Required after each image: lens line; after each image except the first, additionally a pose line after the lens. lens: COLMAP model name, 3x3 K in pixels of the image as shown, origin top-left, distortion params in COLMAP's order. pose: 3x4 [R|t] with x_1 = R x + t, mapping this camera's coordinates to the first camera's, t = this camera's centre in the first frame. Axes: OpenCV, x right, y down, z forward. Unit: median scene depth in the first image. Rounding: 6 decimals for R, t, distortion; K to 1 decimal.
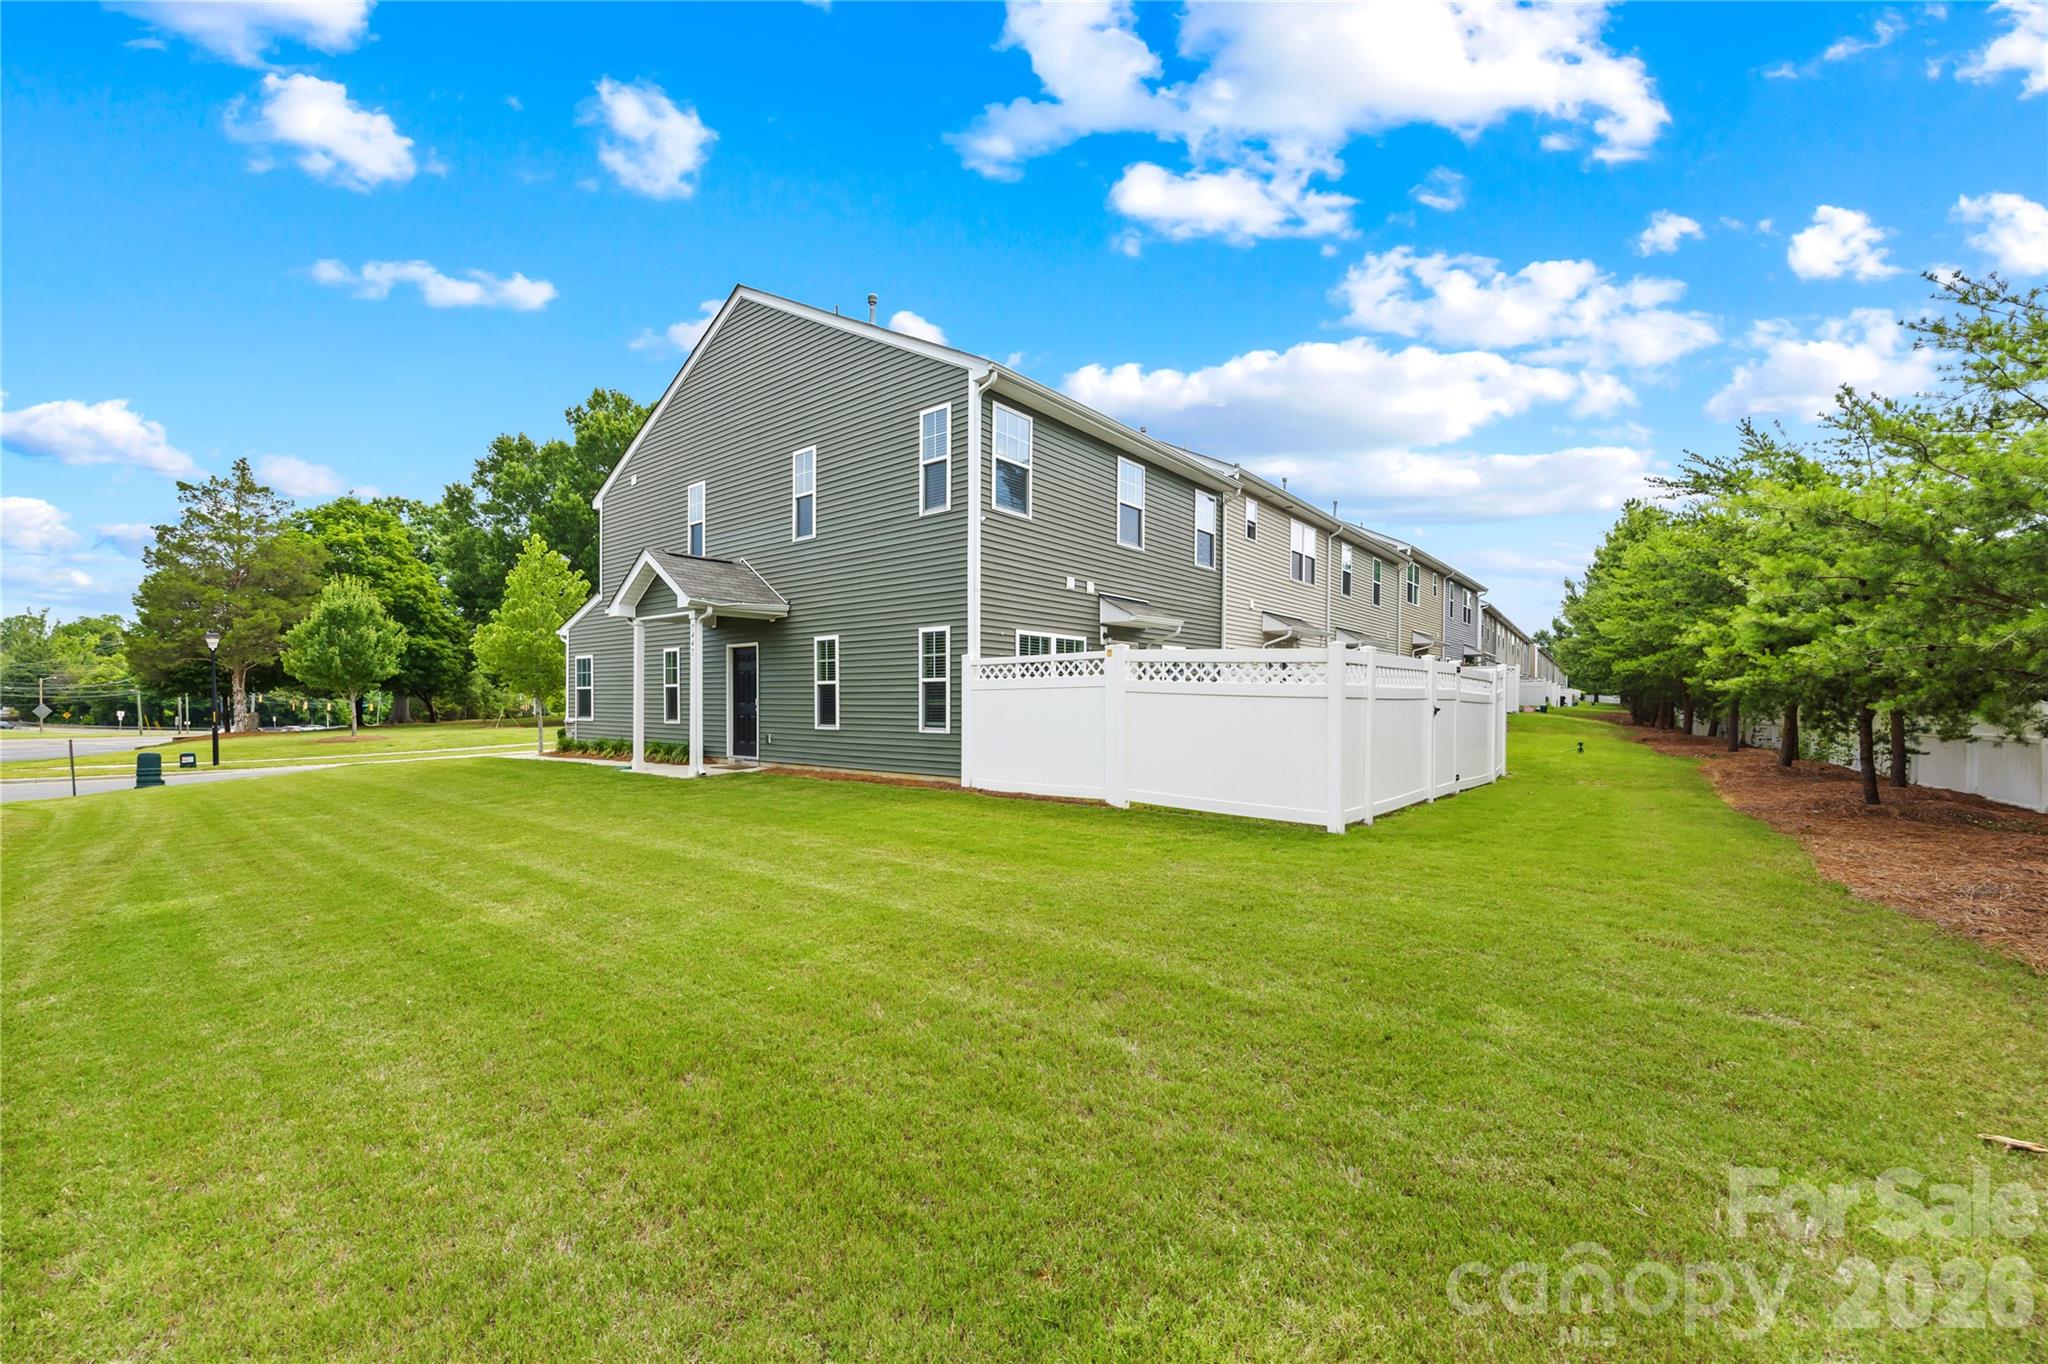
lens RADIAL K [[863.1, 0, 1024.0], [0, 863.1, 682.0], [0, 0, 1]] dist [0.001954, -0.000687]
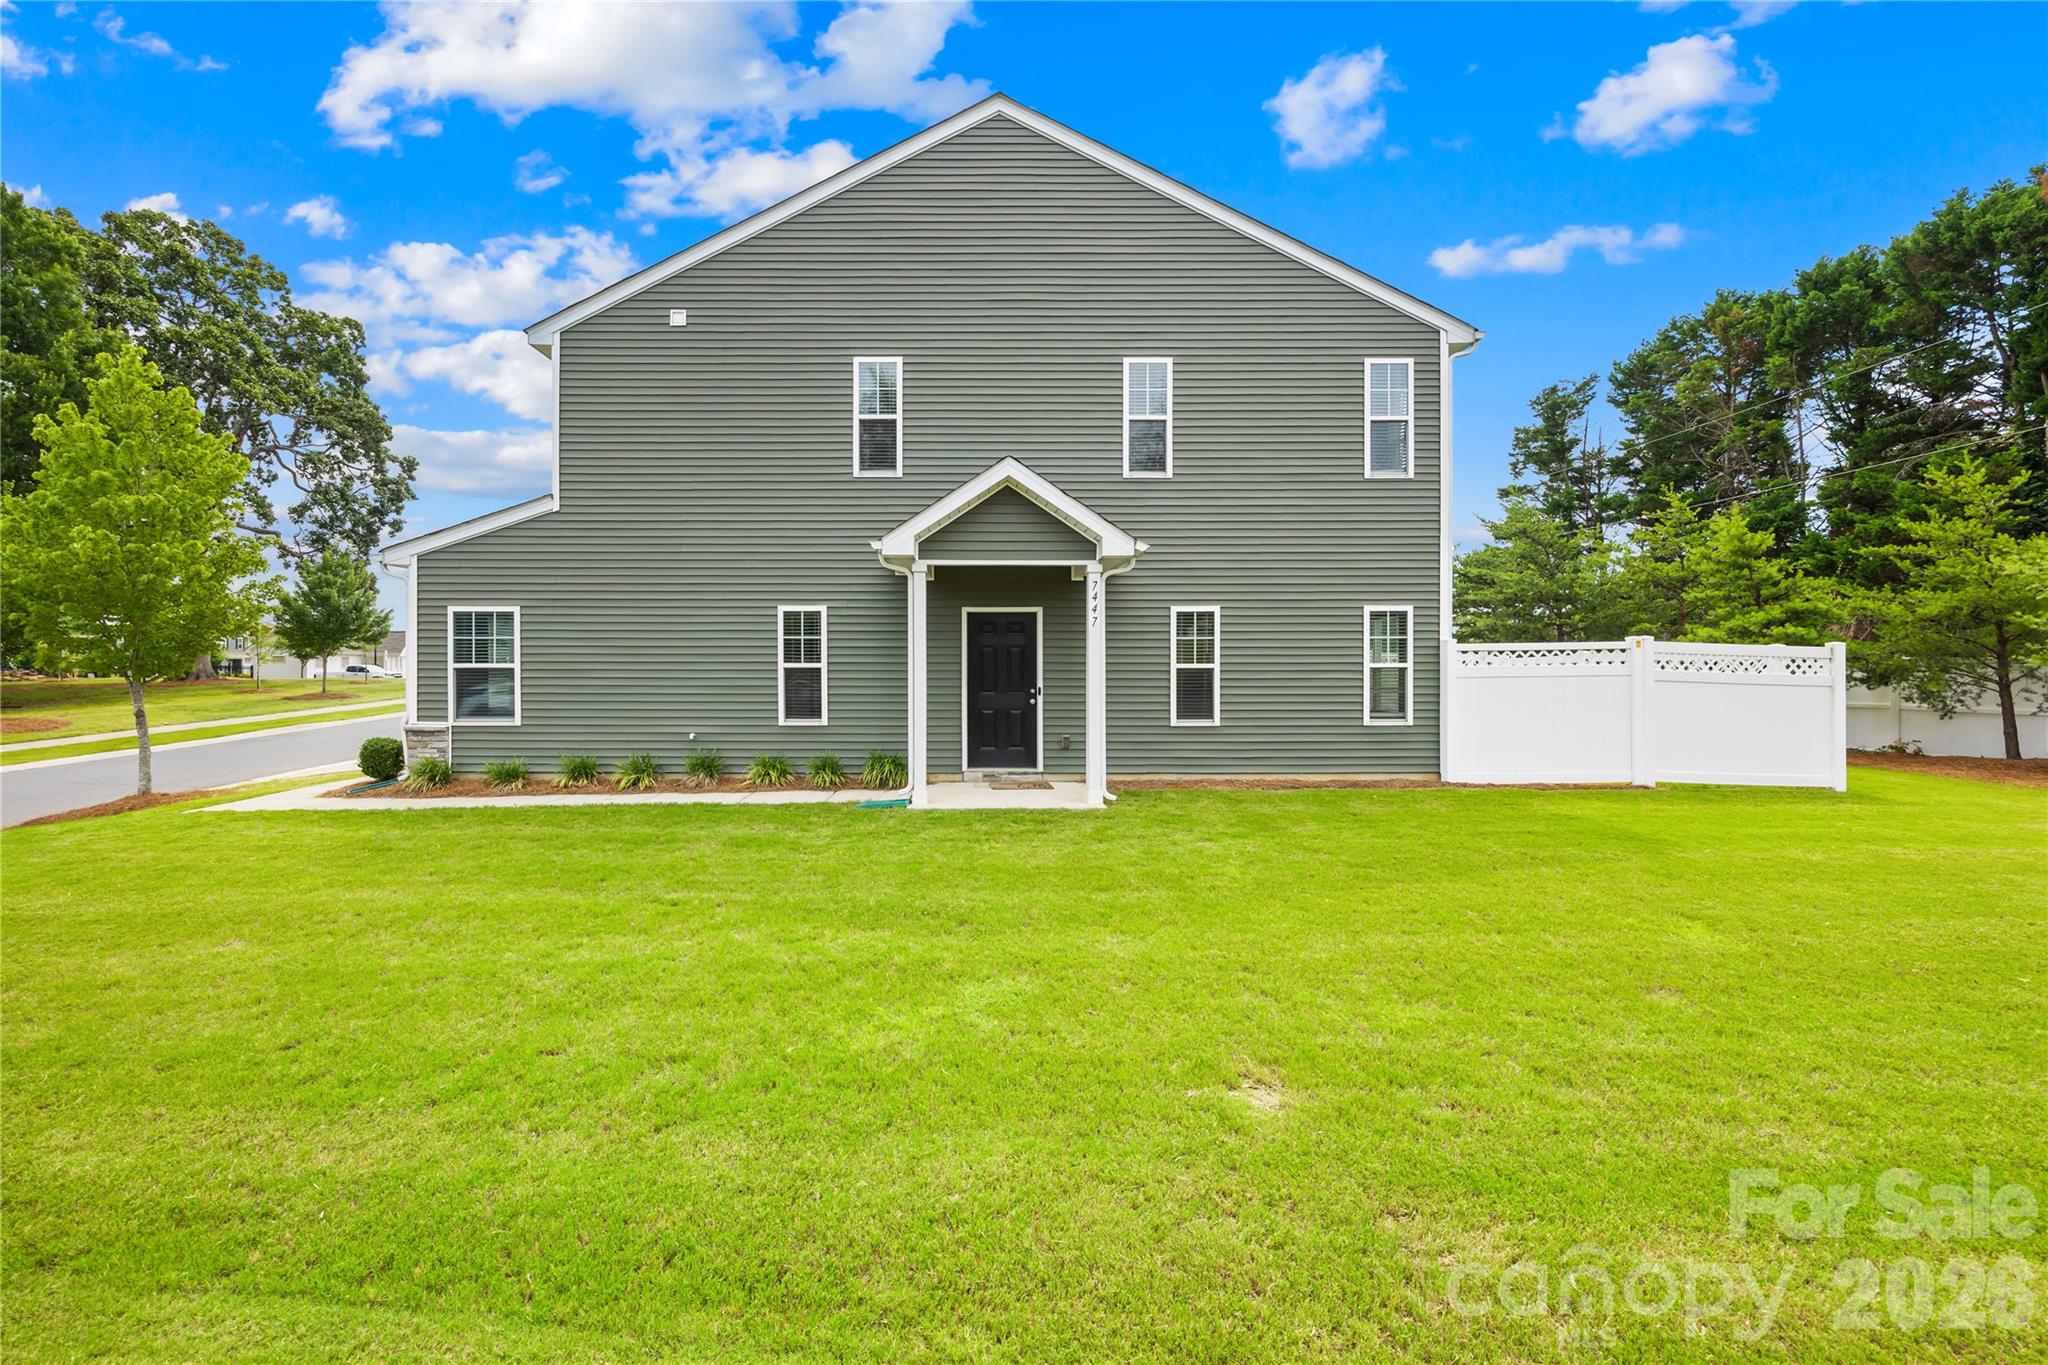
lens RADIAL K [[863.1, 0, 1024.0], [0, 863.1, 682.5], [0, 0, 1]] dist [0.001954, -0.000687]
pose [[0.756120, 0.009099, 0.654369, -0.863122], [-0.013478, 0.999908, 0.001670, 0.016589], [-0.654294, -0.010082, 0.756173, 0.509565]]
